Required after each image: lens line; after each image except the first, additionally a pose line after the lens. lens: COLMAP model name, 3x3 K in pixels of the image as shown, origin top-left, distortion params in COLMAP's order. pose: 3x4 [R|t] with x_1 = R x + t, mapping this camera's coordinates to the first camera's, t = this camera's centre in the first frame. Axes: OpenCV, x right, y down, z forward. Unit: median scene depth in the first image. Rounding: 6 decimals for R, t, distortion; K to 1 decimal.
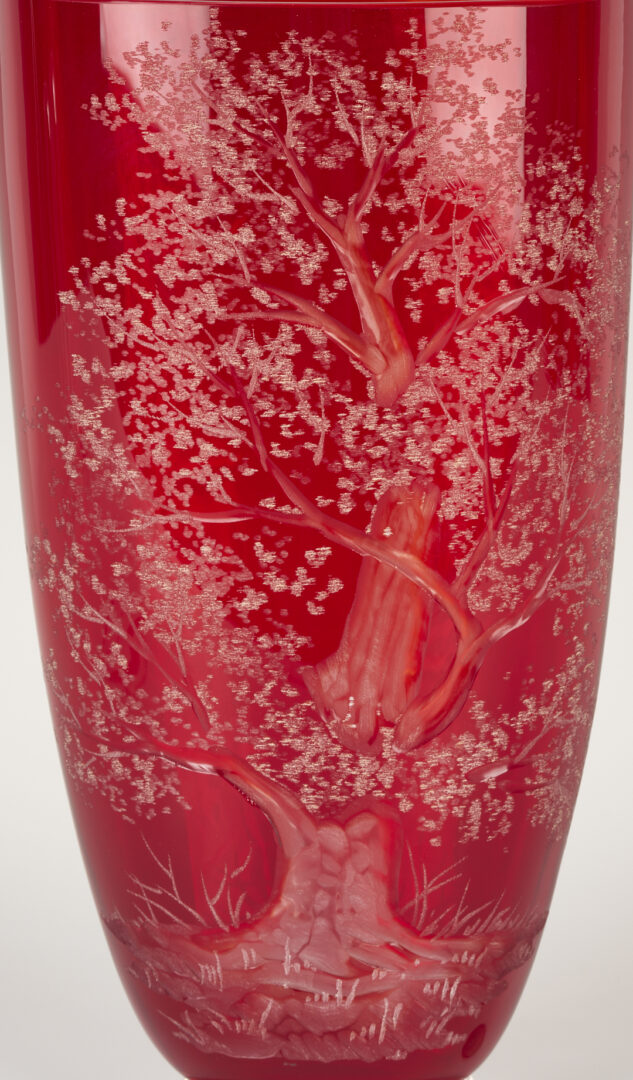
lens RADIAL K [[2896.0, 0, 316.1], [0, 2896.0, 532.0], [0, 0, 1]] dist [0.006051, 0.000000]
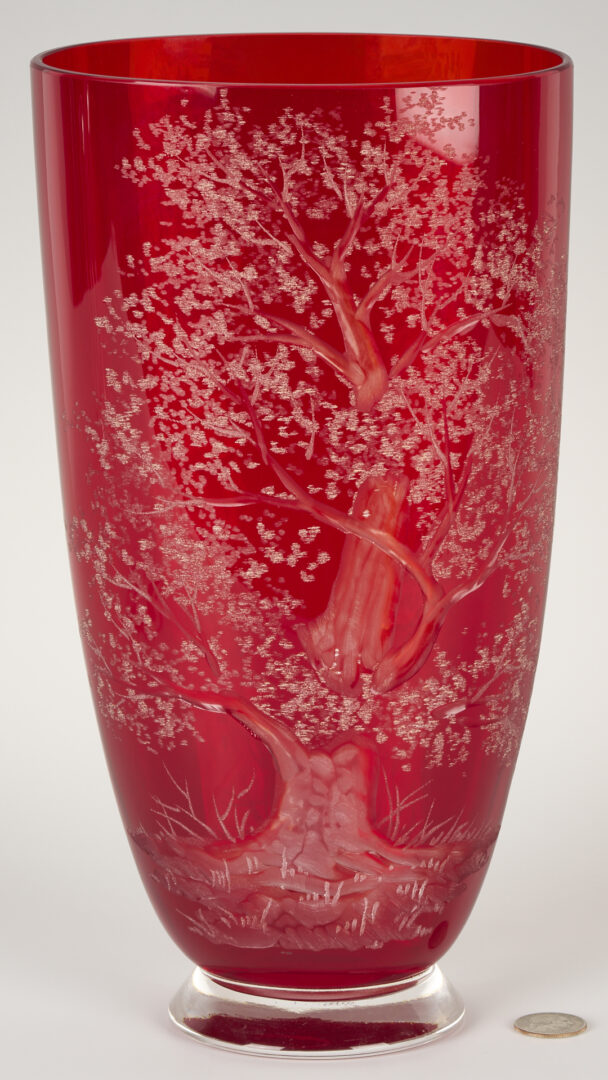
lens RADIAL K [[2675.5, 0, 307.1], [0, 2675.5, 547.9], [0, 0, 1]] dist [0.054643, 0.000000]
pose [[0.999979, -0.004043, 0.005044, -0.005920], [0.003928, 0.999737, 0.022586, -0.011134], [-0.005134, -0.022565, 0.999732, -0.124955]]
